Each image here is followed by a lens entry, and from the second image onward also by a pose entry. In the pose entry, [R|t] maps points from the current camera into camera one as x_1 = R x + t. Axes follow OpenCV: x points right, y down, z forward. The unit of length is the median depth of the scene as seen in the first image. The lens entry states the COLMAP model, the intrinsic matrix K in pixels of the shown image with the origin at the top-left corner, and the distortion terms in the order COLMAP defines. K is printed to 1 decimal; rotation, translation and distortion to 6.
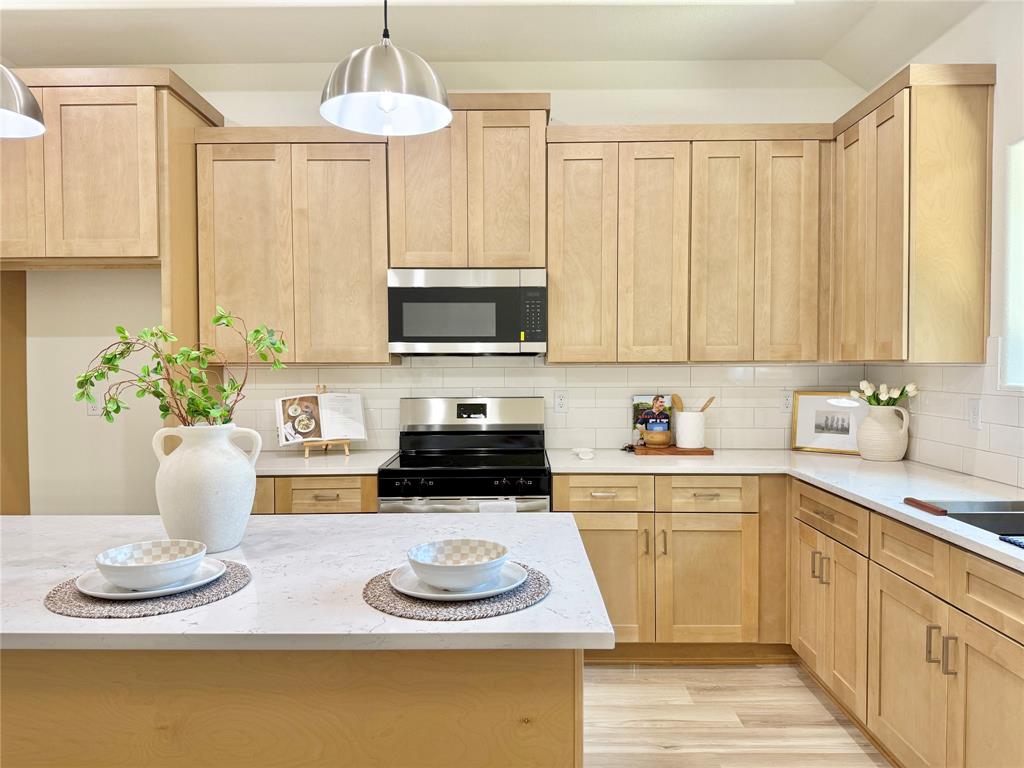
lens RADIAL K [[720.5, 0, 521.3], [0, 720.5, 381.7], [0, 0, 1]] dist [0.050905, -0.070543]
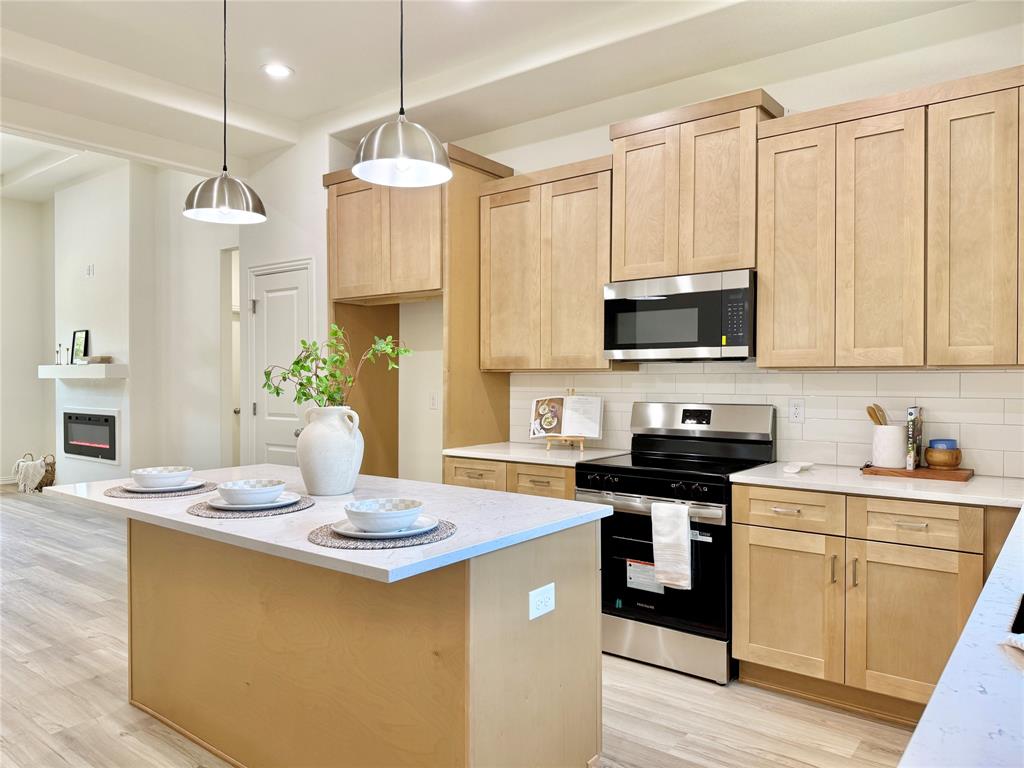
lens RADIAL K [[720.5, 0, 506.0], [0, 720.5, 379.5], [0, 0, 1]] dist [0.050905, -0.070543]
pose [[0.789048, 0.005766, -0.614304, 0.366403], [-0.017775, 0.999752, -0.013448, 0.007782], [0.614074, 0.021531, 0.788955, 0.040455]]
